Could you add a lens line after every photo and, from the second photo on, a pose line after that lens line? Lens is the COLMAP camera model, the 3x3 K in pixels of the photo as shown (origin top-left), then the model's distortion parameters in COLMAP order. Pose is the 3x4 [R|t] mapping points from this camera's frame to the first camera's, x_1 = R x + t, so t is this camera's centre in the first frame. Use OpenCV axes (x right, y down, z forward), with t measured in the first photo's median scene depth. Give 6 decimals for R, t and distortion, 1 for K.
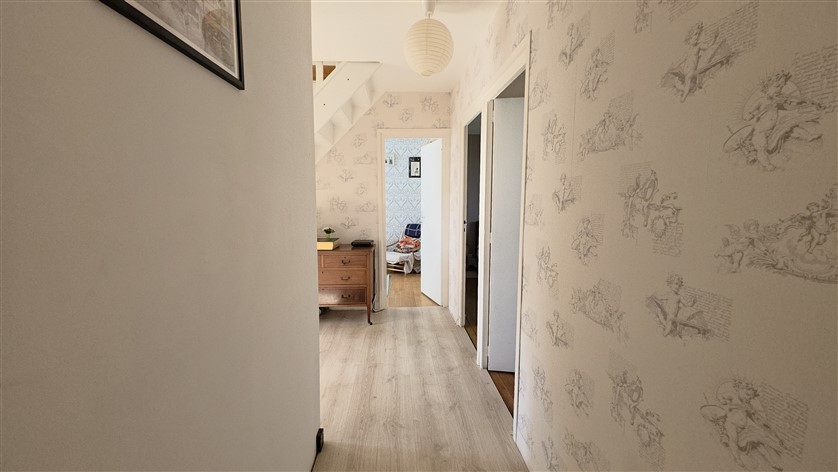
lens RADIAL K [[332.9, 0, 419.5], [0, 332.9, 230.7], [0, 0, 1]] dist [0.002904, -0.003117]
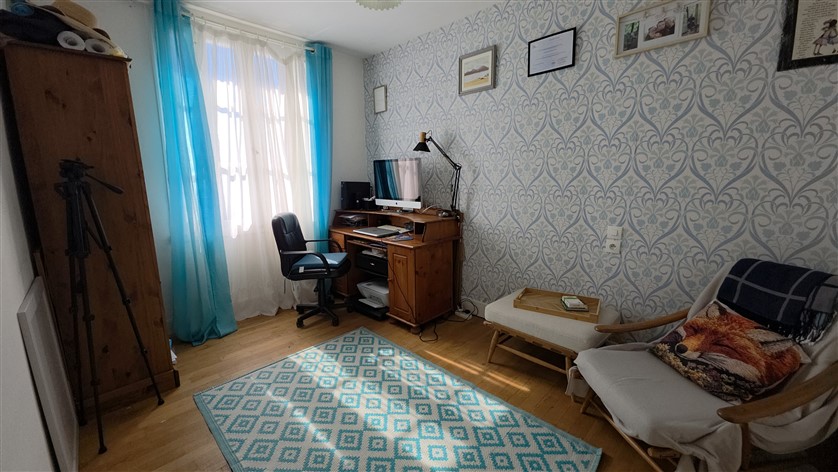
lens RADIAL K [[332.9, 0, 416.3], [0, 332.9, 233.7], [0, 0, 1]] dist [0.002904, -0.003117]
pose [[0.661096, 0.113847, -0.741614, -0.021783], [-0.056673, 0.993174, 0.101945, -0.084528], [0.748158, -0.025366, 0.663035, 1.079931]]
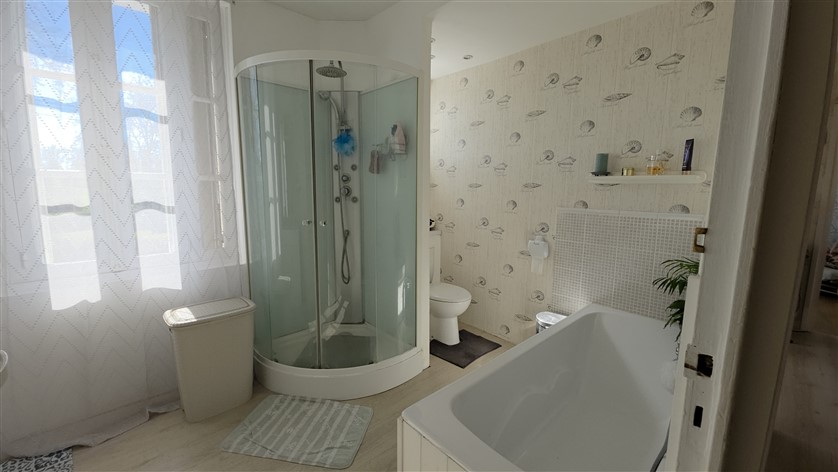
lens RADIAL K [[332.9, 0, 418.6], [0, 332.9, 234.4], [0, 0, 1]] dist [0.002904, -0.003117]
pose [[0.617926, 0.108412, -0.778726, -0.091981], [-0.082298, 0.993926, 0.073068, 0.022494], [0.781918, 0.018938, 0.623094, -0.252386]]
